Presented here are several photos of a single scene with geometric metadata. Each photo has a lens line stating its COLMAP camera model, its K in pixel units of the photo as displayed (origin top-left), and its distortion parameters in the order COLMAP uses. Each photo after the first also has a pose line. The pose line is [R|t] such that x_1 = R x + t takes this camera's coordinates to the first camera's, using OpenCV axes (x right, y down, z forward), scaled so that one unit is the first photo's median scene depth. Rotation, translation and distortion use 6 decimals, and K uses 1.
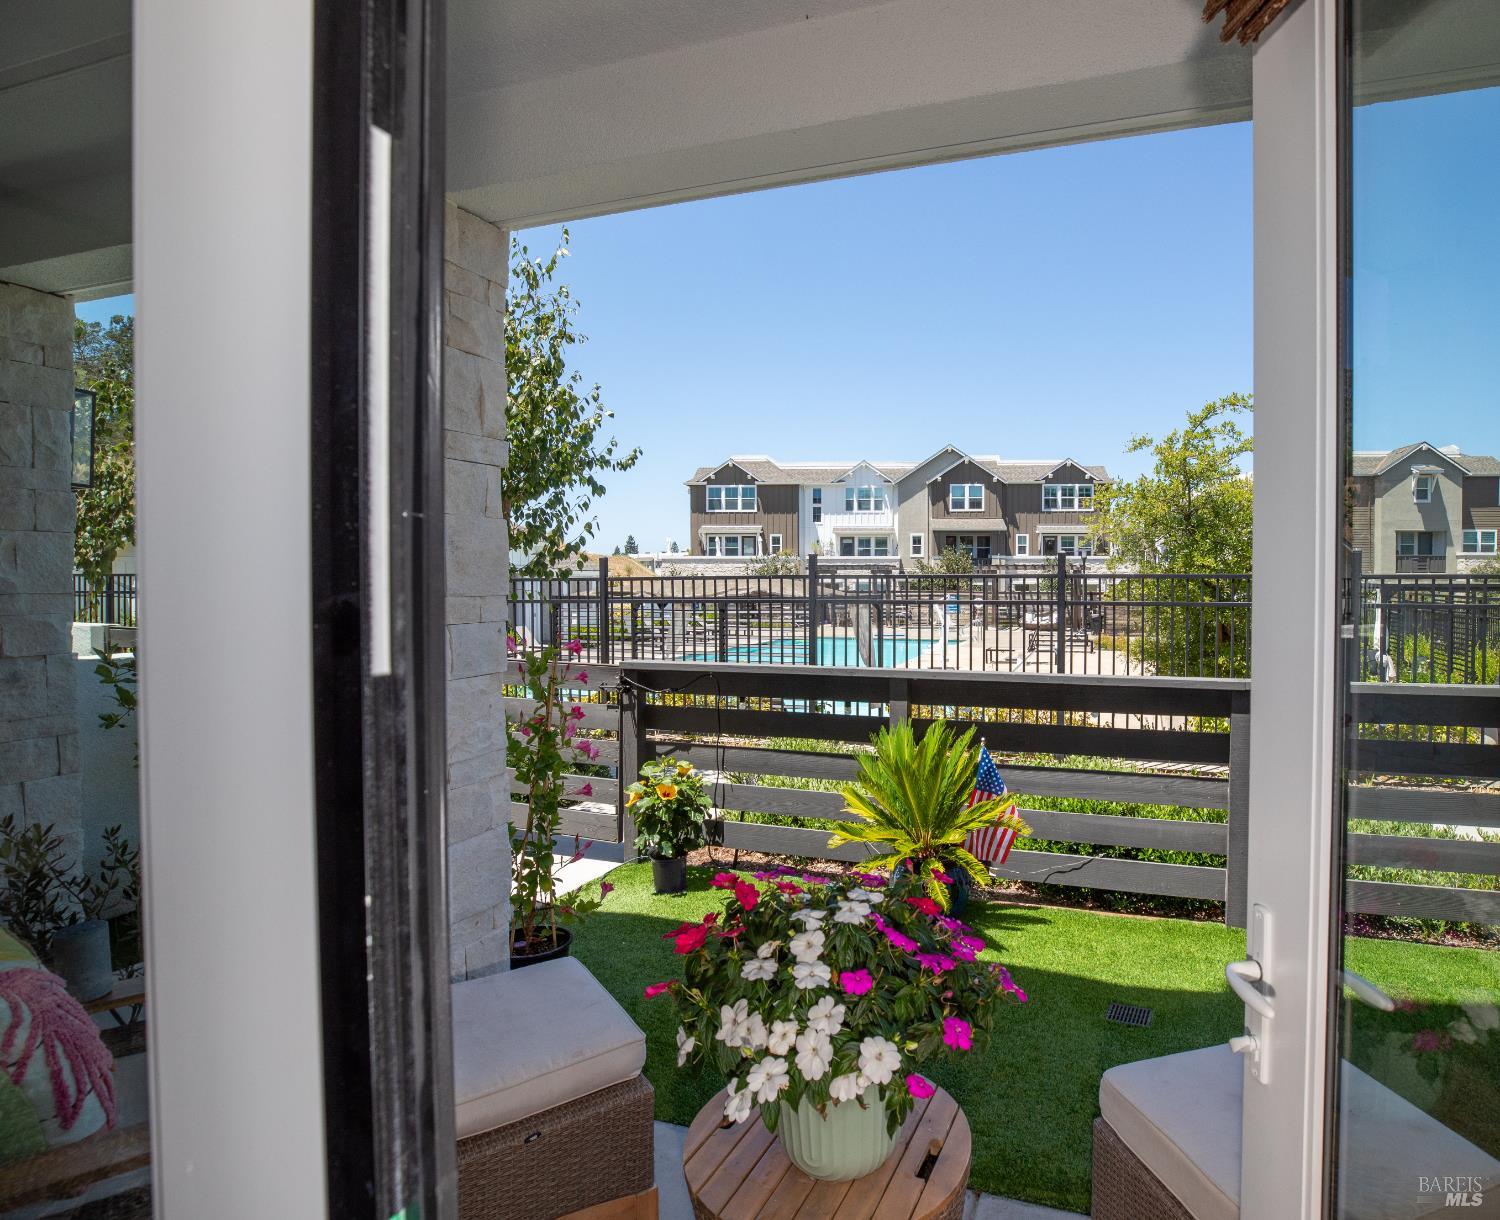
lens RADIAL K [[846.4, 0, 882.0], [0, 846.4, 601.9], [0, 0, 1]] dist [-0.038260, 0.007628]
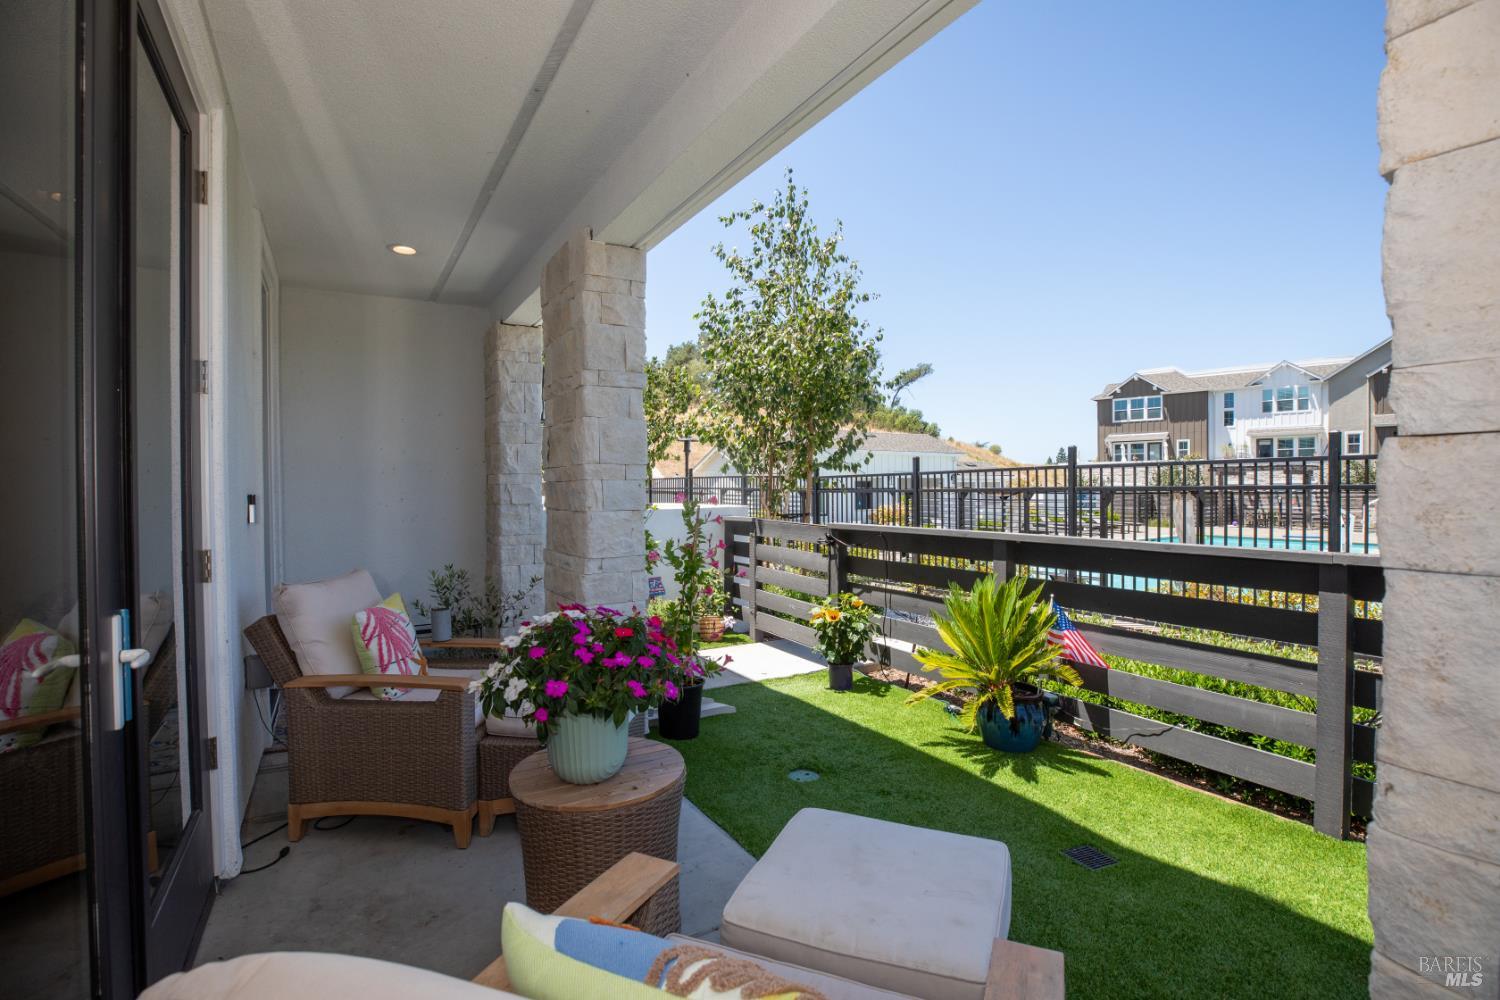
lens RADIAL K [[685.3, 0, 755.7], [0, 685.3, 499.6], [0, 0, 1]] dist [-0.042910, 0.012939]
pose [[0.753911, 0.004810, -0.656958, 0.302887], [-0.008703, 0.999959, -0.002666, 0.031239], [0.656918, 0.007727, 0.753922, 0.054210]]
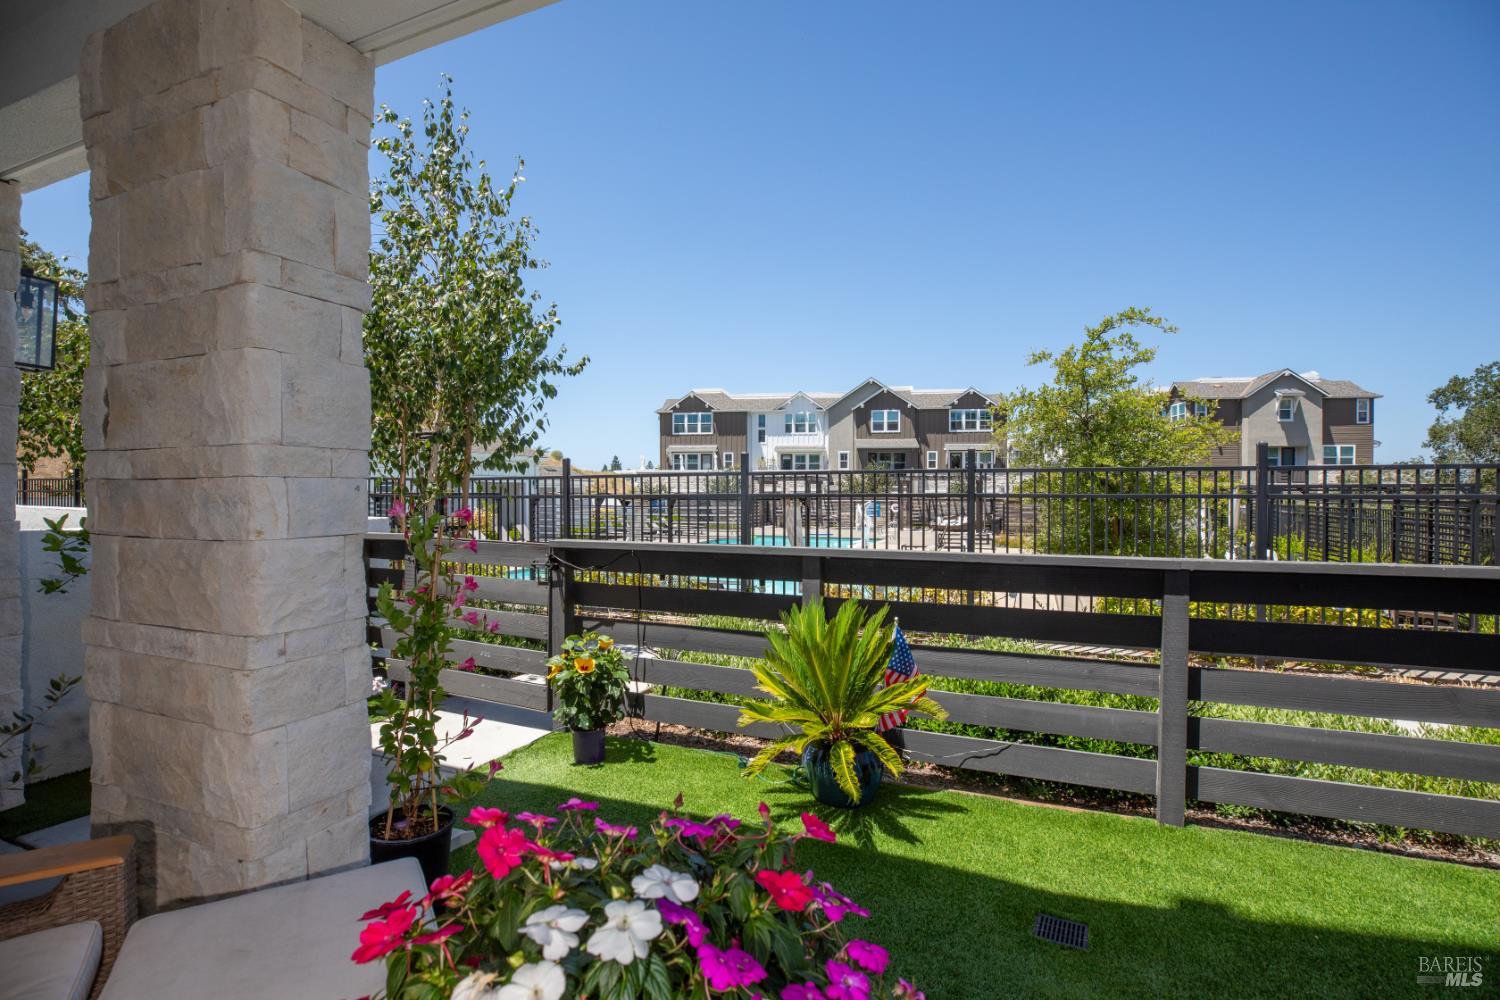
lens RADIAL K [[685.3, 0, 753.5], [0, 685.3, 499.2], [0, 0, 1]] dist [-0.042910, 0.012939]
pose [[0.995838, 0.001078, -0.091135, 0.020140], [-0.002399, 0.999894, -0.014386, 0.026943], [0.091110, 0.014545, 0.995735, 0.147036]]
